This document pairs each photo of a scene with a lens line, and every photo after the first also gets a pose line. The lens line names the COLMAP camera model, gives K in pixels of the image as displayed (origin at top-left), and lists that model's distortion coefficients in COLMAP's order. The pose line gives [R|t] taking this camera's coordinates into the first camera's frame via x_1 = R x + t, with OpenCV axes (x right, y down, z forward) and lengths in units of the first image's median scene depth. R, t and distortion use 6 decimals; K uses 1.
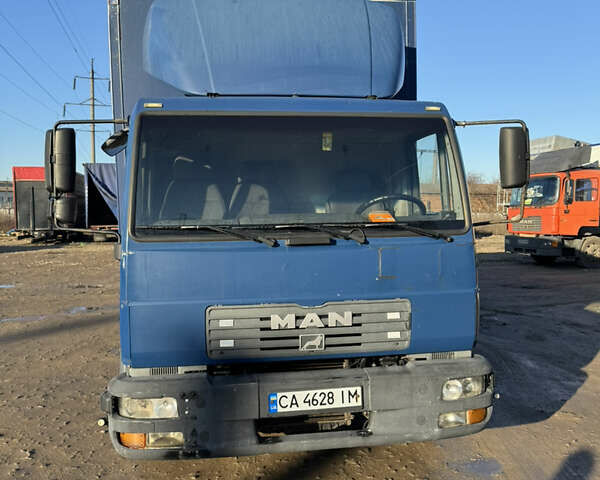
lens RADIAL K [[548.4, 0, 300.0], [0, 548.4, 240.0], [0, 0, 1]] dist [0.076325, -0.008524]
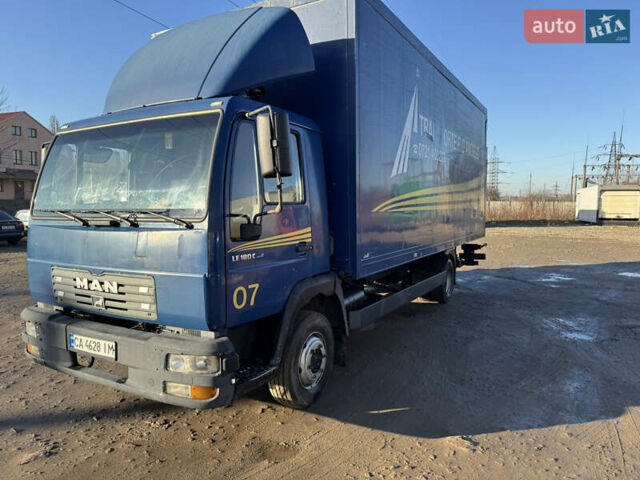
lens RADIAL K [[458.8, 0, 320.0], [0, 458.8, 240.0], [0, 0, 1]] dist [-0.001026, -0.000569]
pose [[0.773337, 0.052818, -0.631791, 1.092893], [-0.030618, 0.998472, 0.045996, -0.024326], [0.633256, -0.016227, 0.773773, 0.500126]]
